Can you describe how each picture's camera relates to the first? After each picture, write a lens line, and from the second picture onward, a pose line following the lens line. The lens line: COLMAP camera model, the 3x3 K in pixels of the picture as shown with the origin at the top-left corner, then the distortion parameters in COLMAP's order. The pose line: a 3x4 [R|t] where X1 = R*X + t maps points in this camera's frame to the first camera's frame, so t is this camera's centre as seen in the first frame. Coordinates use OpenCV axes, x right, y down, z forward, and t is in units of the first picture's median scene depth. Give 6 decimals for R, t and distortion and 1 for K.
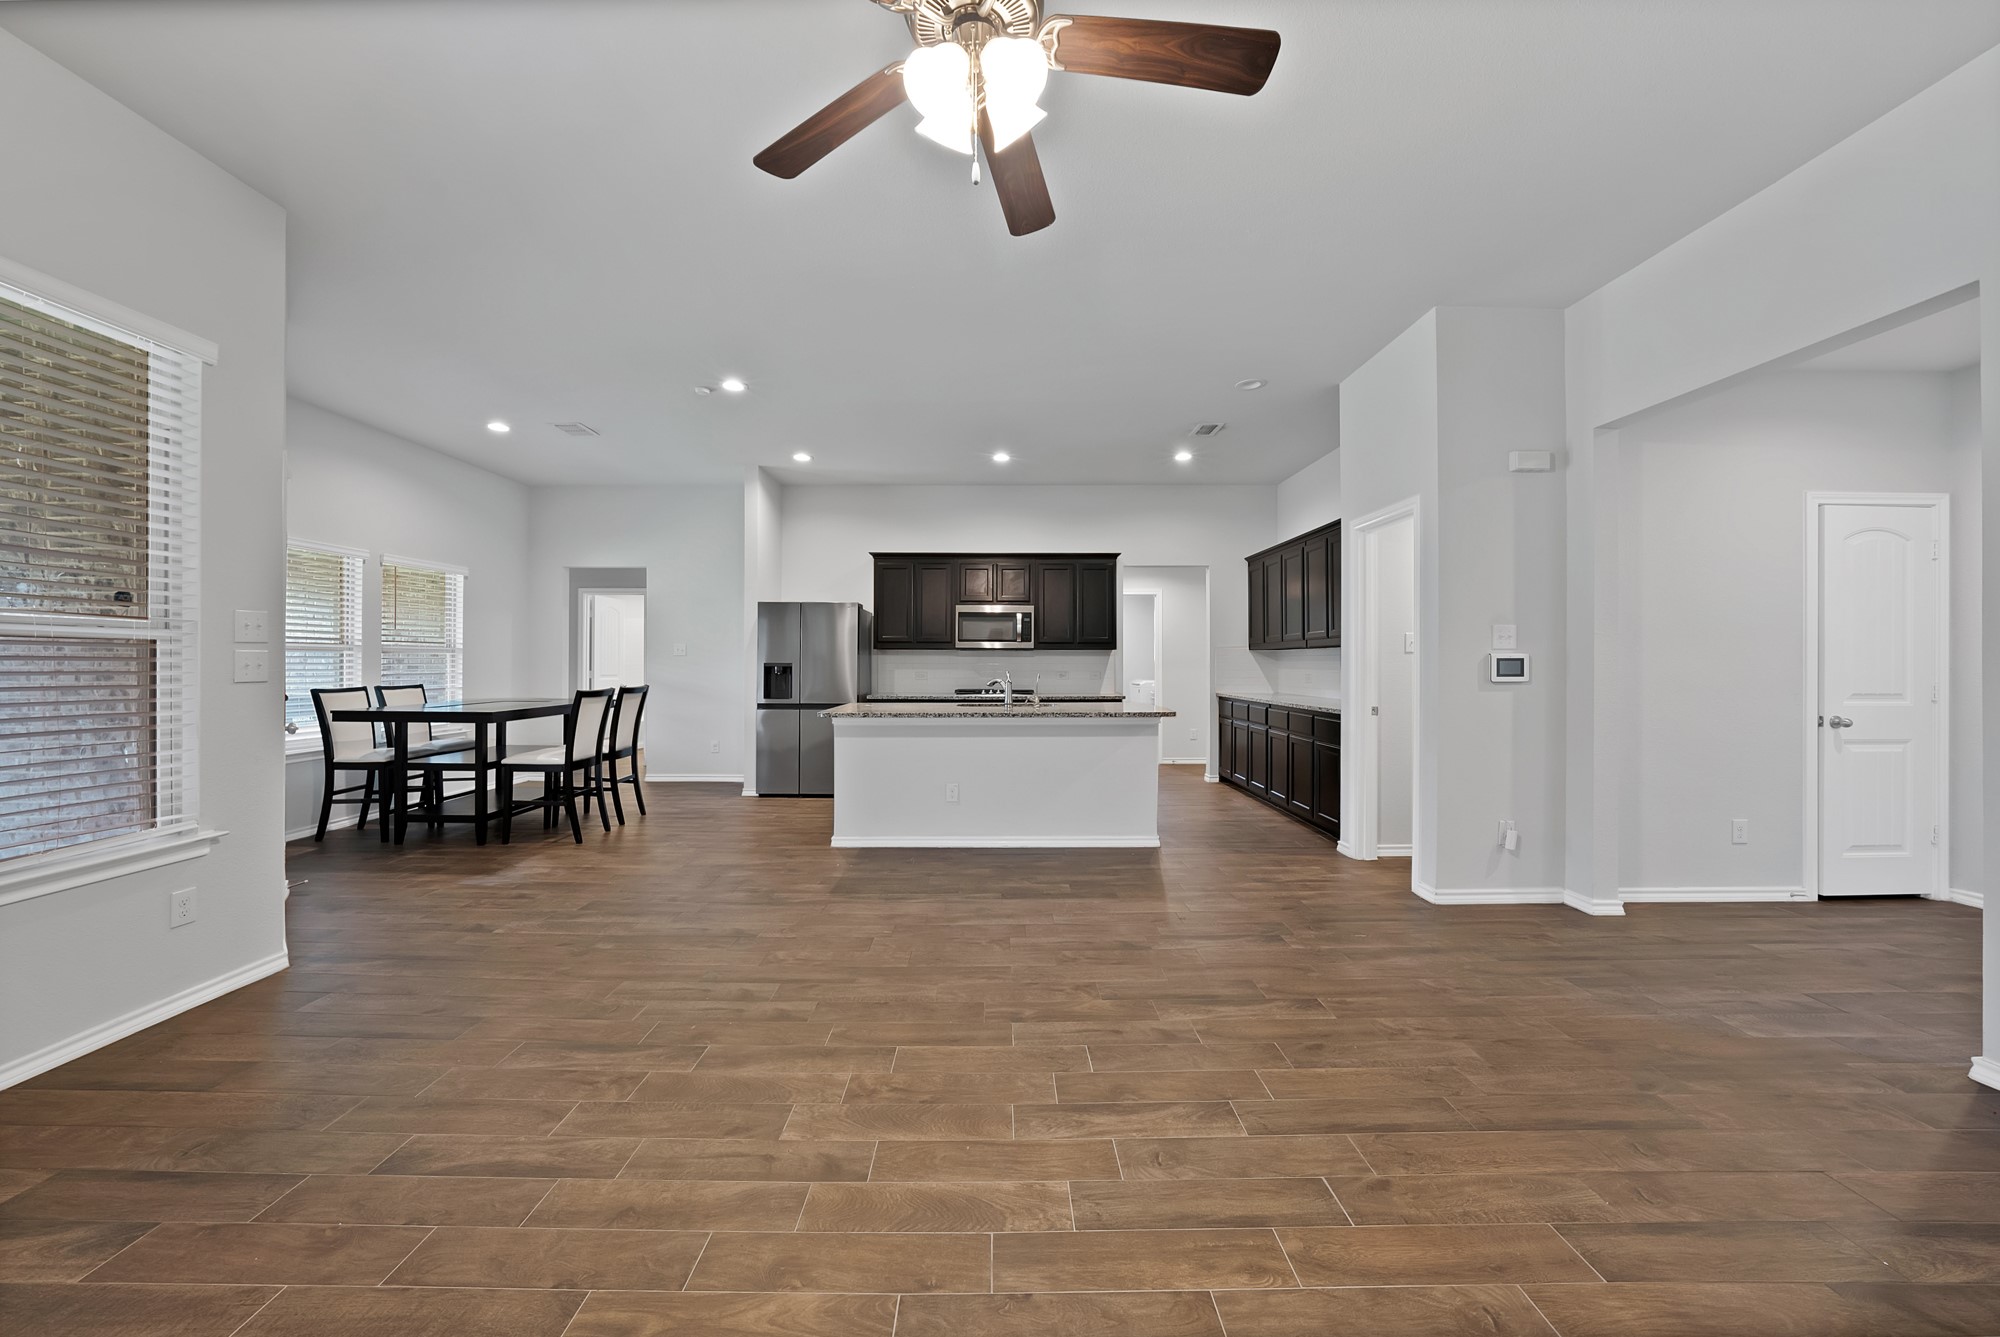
lens RADIAL K [[720.6, 0, 993.0], [0, 720.6, 664.3], [0, 0, 1]] dist [-0.025298, 0.005436]
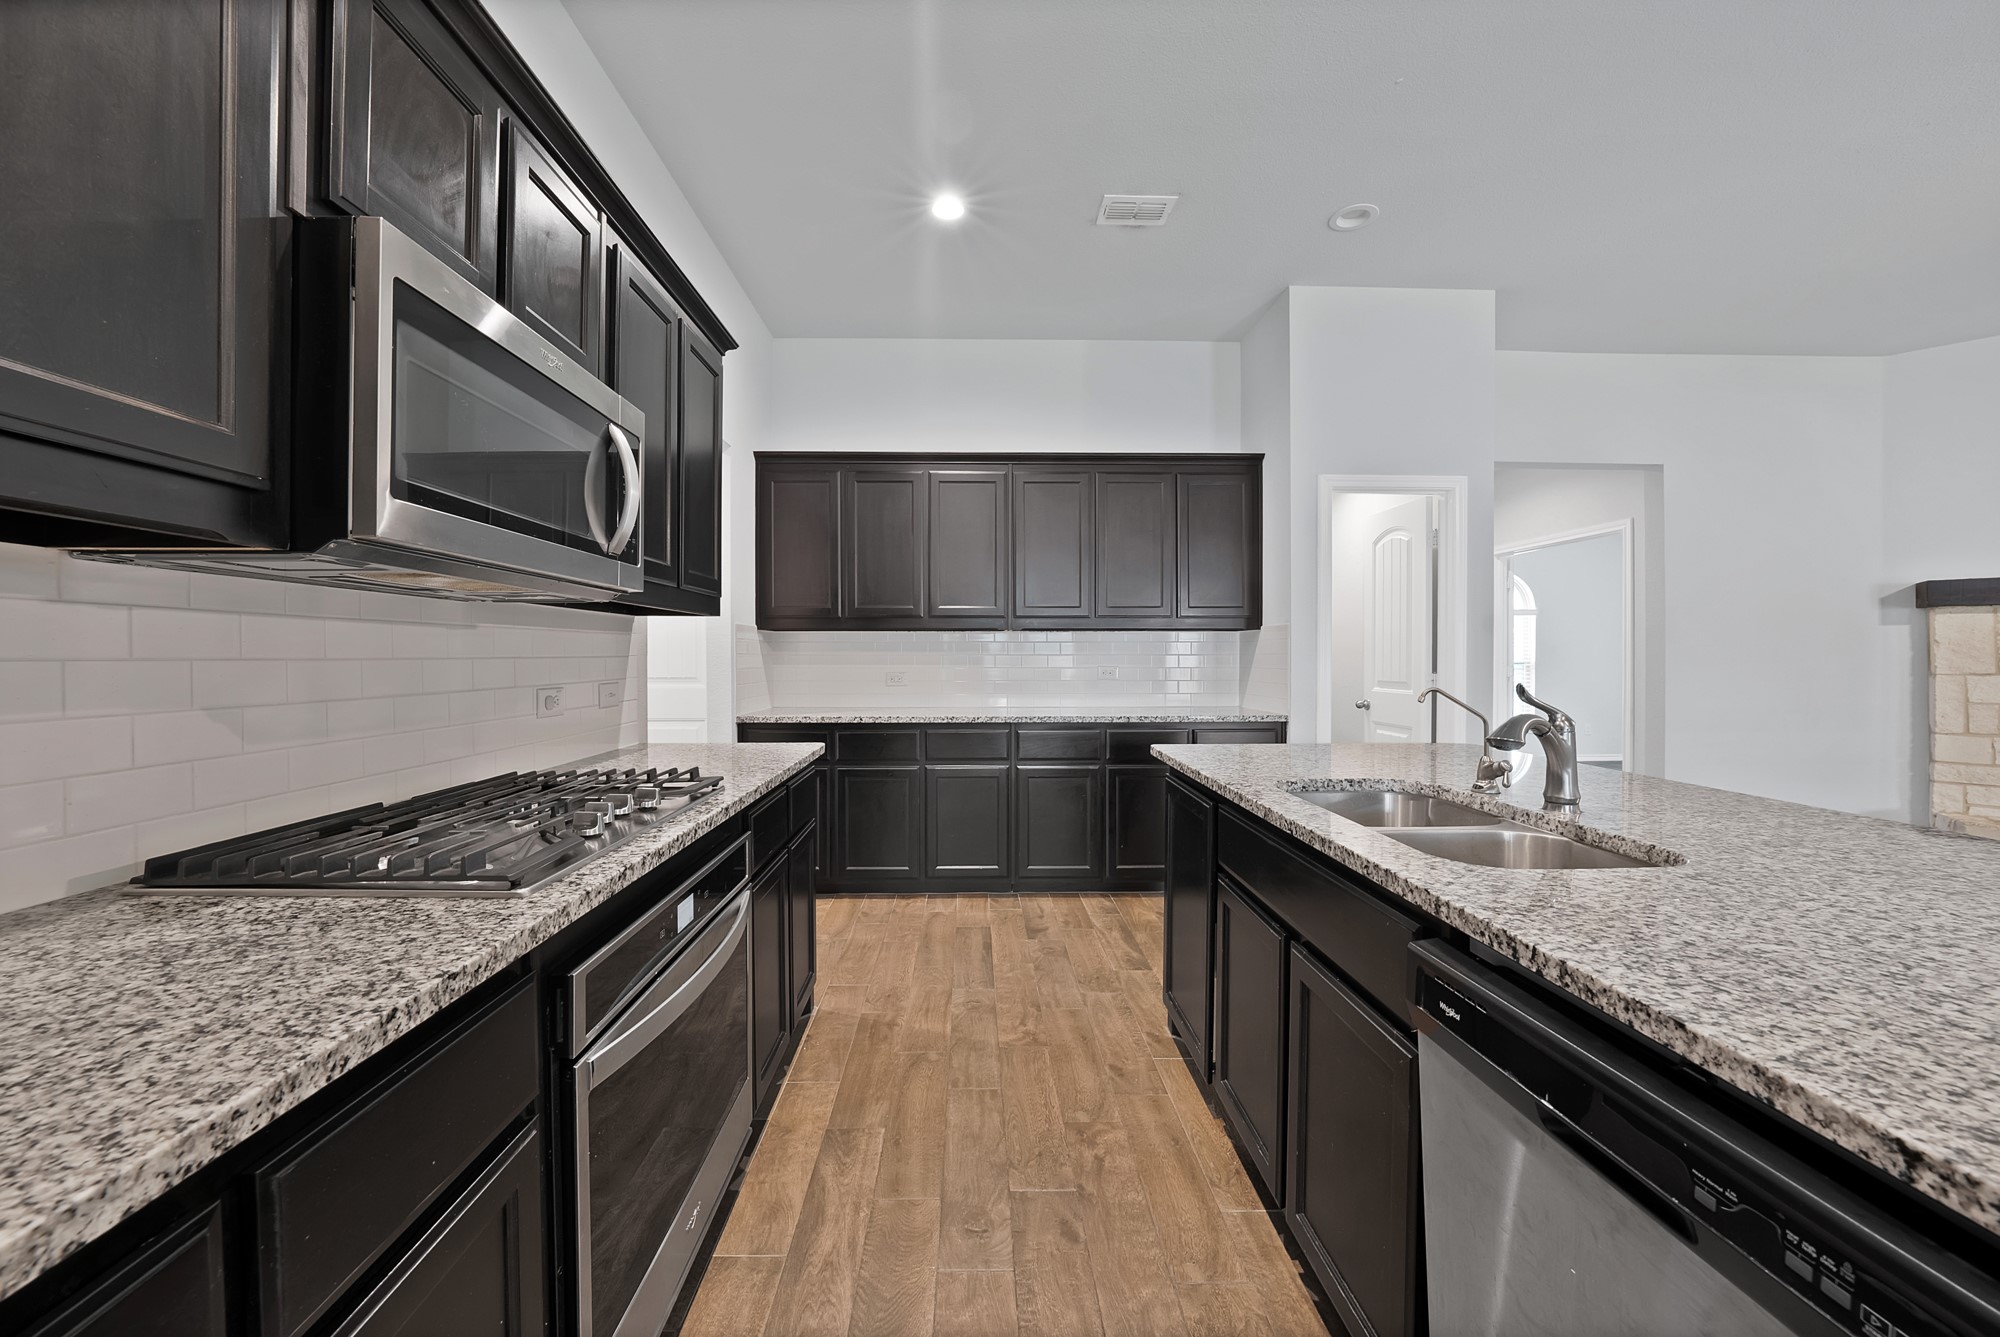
lens RADIAL K [[720.6, 0, 980.0], [0, 720.6, 661.9], [0, 0, 1]] dist [-0.025298, 0.005436]
pose [[-0.014735, -0.010462, 0.999837, -0.336602], [0.002600, 0.999941, 0.010502, -0.003394], [-0.999888, 0.002755, -0.014707, 1.635570]]
